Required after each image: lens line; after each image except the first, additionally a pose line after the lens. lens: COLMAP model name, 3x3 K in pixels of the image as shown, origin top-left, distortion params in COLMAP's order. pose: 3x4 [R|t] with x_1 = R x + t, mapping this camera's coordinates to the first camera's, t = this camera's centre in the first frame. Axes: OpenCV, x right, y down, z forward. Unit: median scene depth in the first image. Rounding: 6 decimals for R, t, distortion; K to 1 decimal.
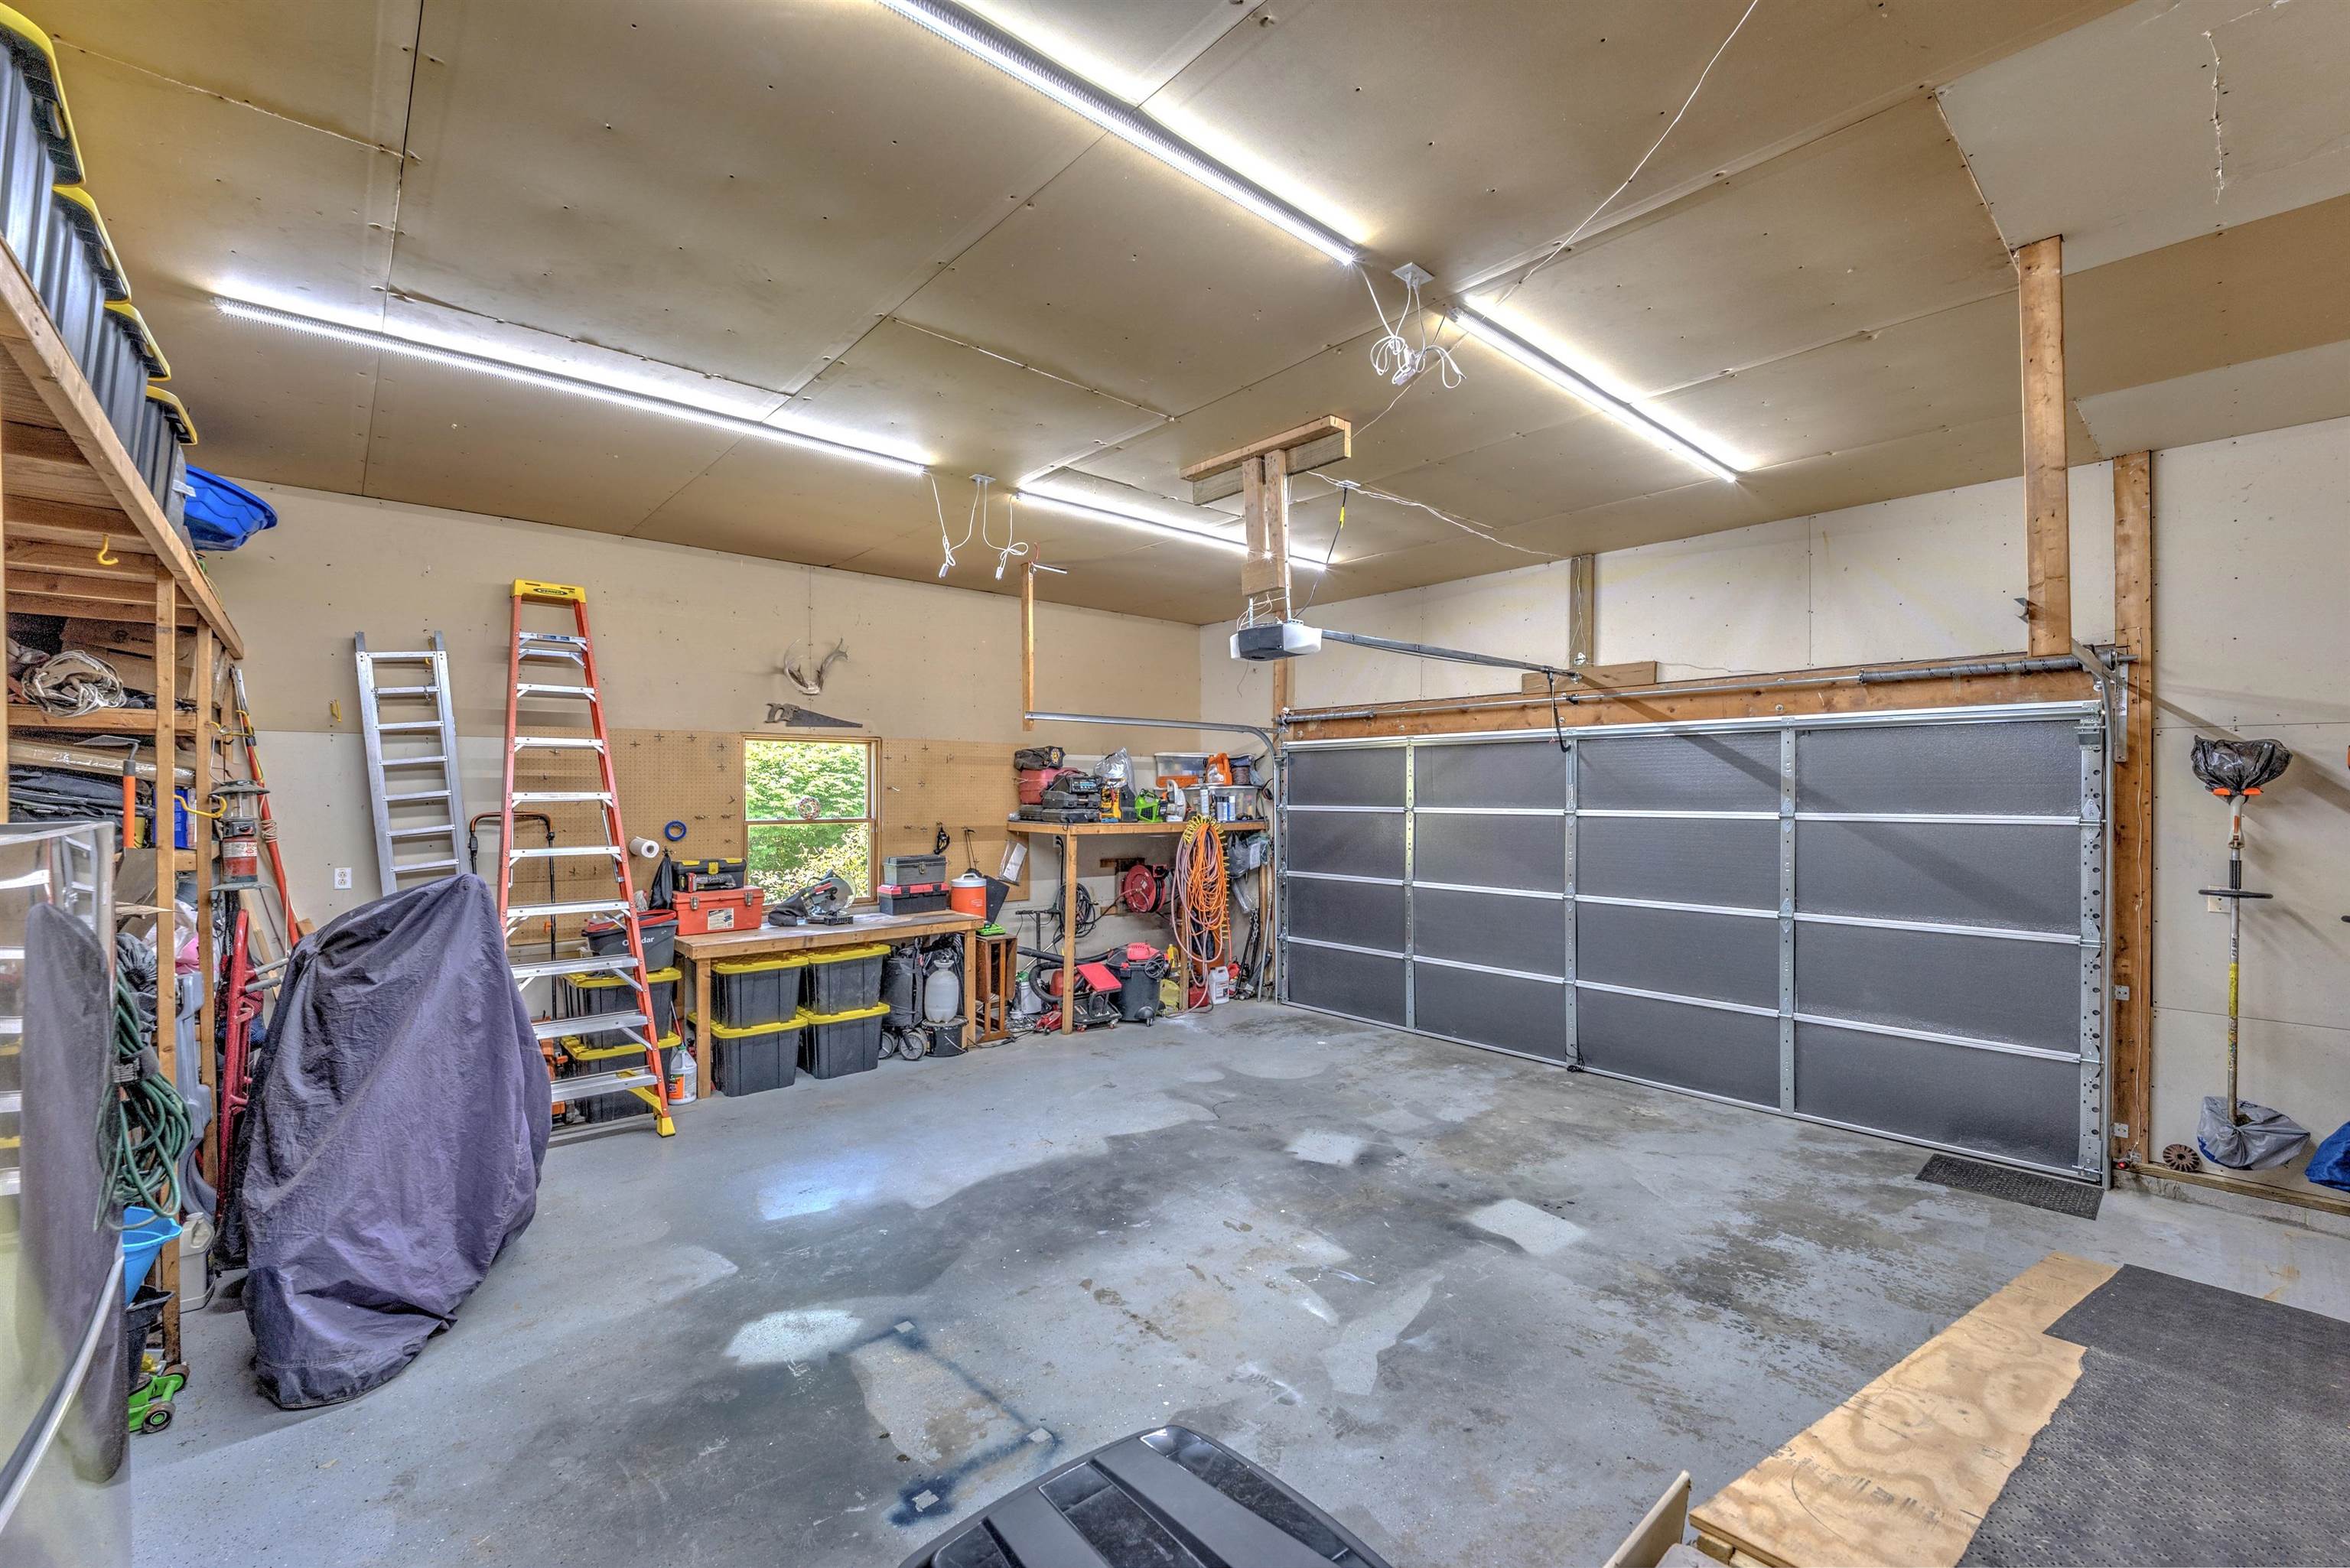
lens RADIAL K [[964.7, 0, 1176.5], [0, 964.7, 788.3], [0, 0, 1]] dist [0.001661, -0.000142]
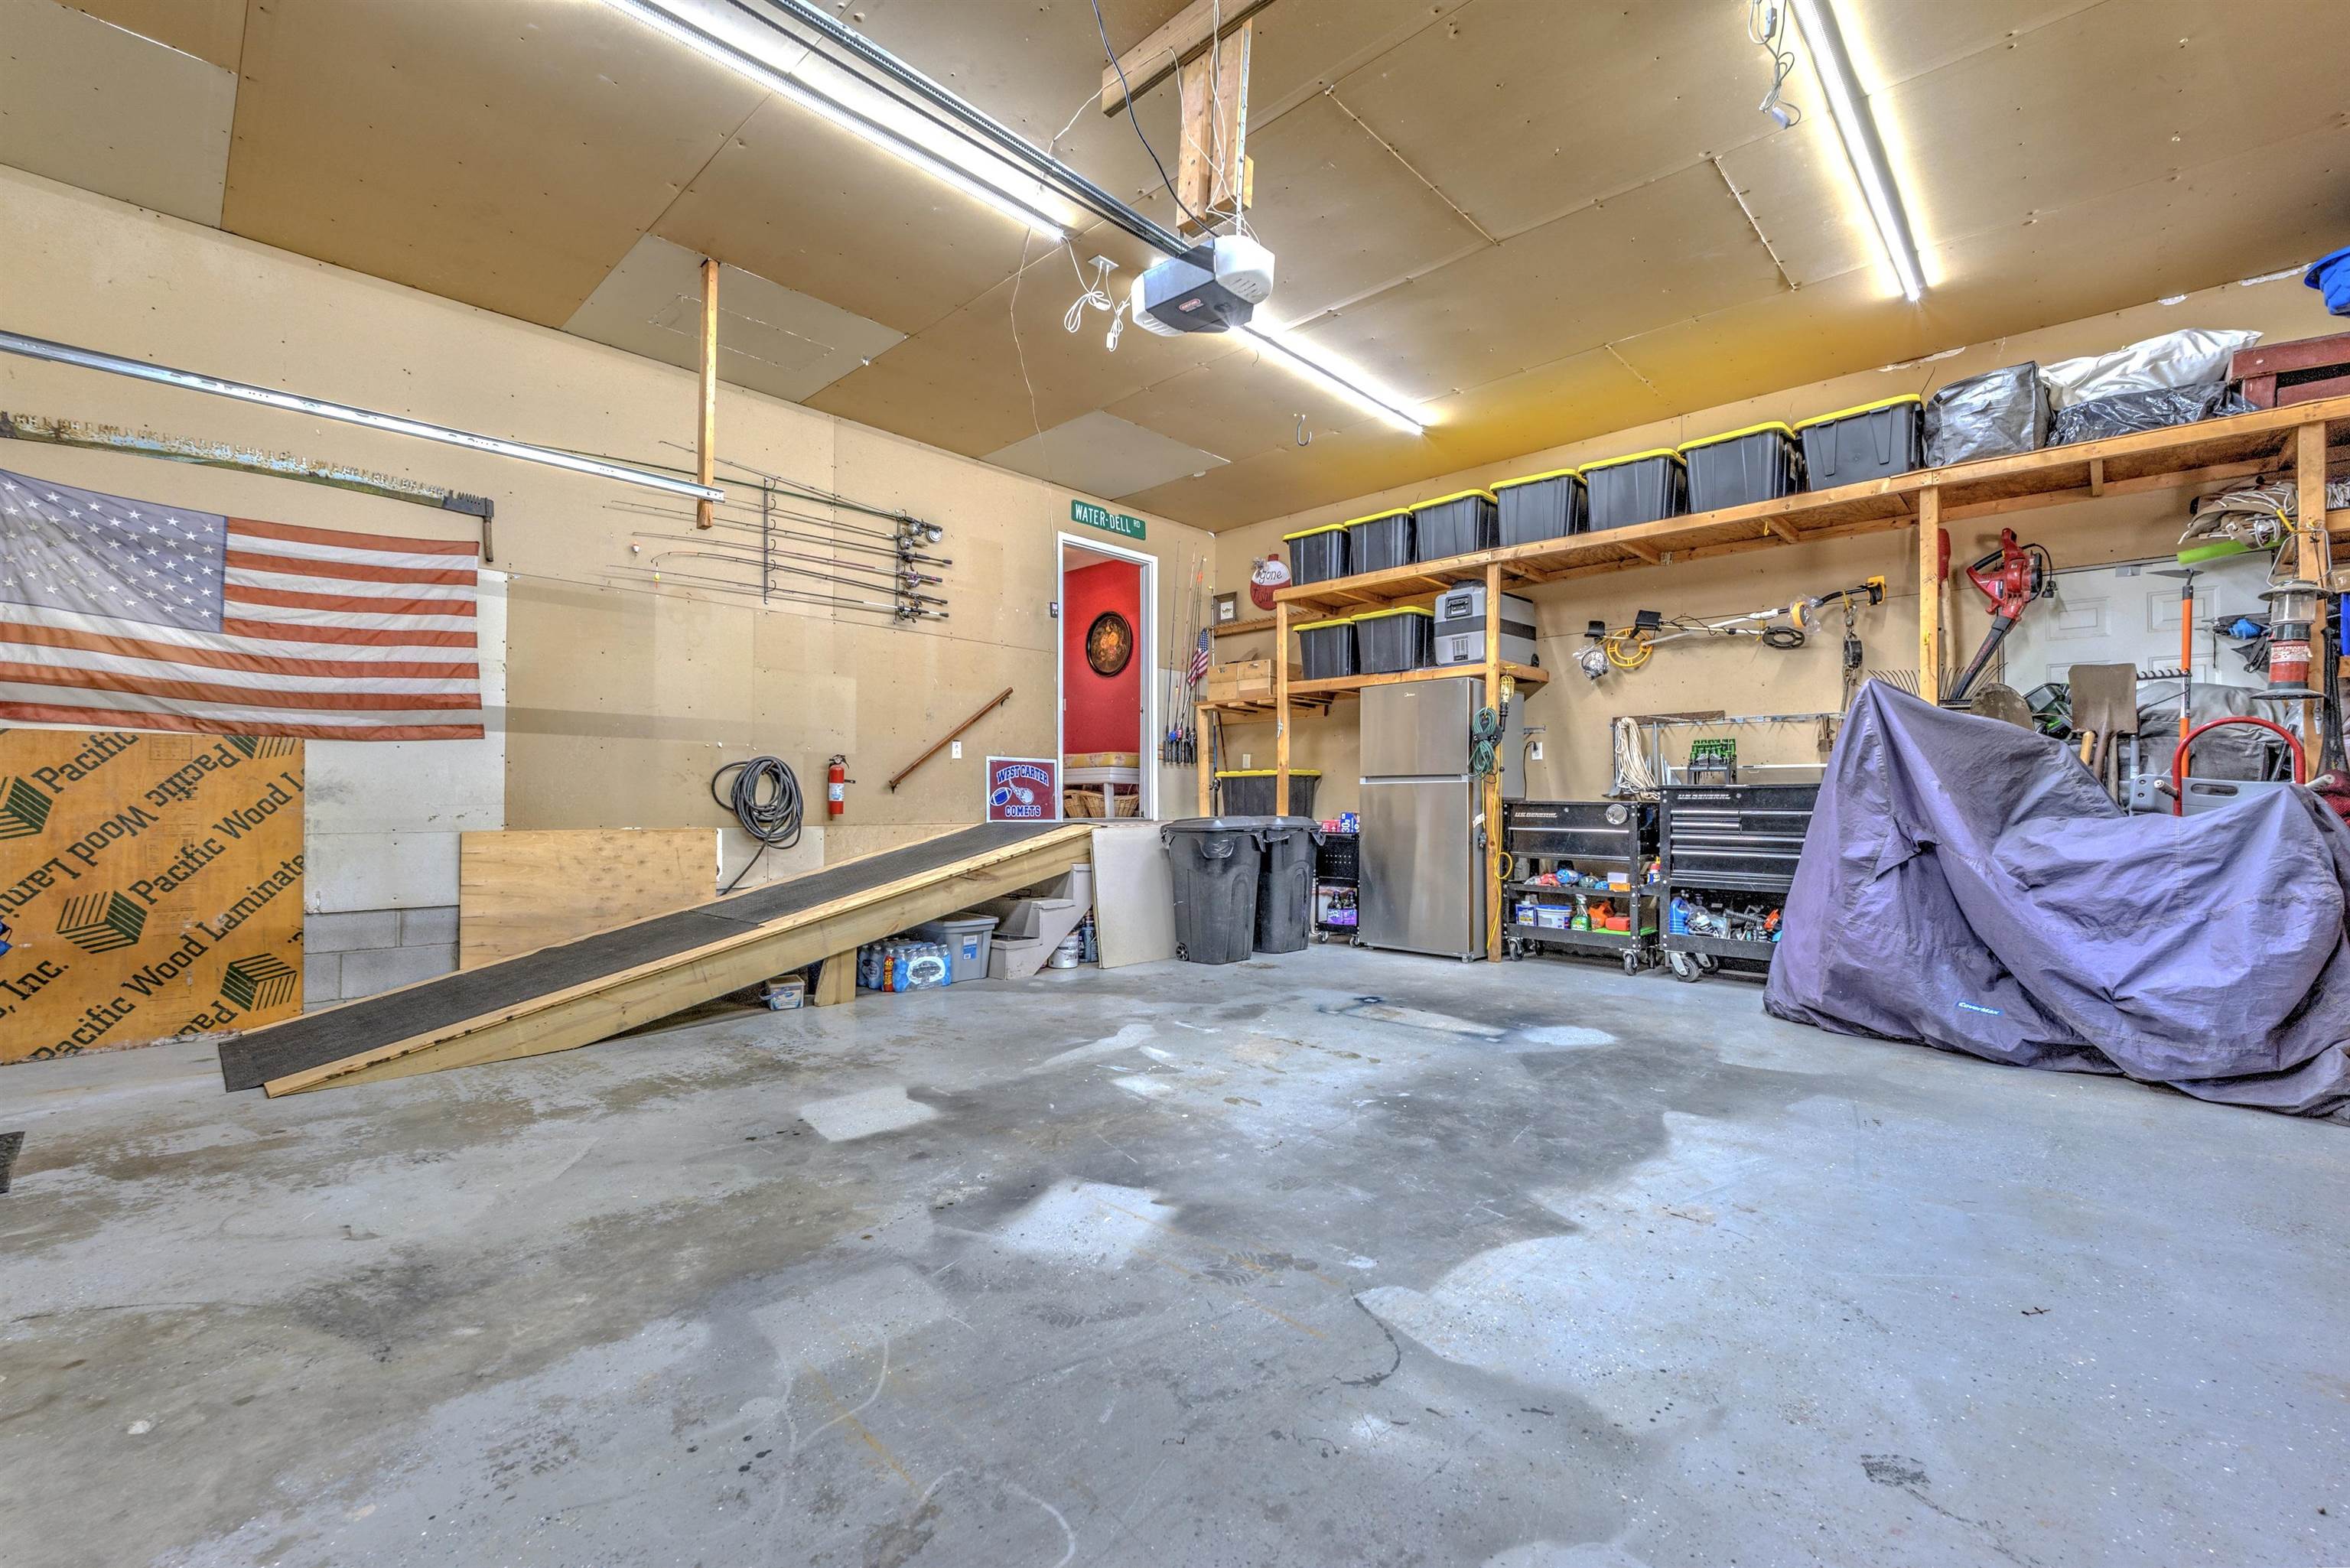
lens RADIAL K [[964.7, 0, 1174.5], [0, 964.7, 788.5], [0, 0, 1]] dist [0.001661, -0.000142]
pose [[-0.996257, -0.005316, -0.086282, 0.169435], [-0.004164, 0.999900, -0.013531, 0.187497], [0.086345, -0.013121, -0.996179, 1.609383]]
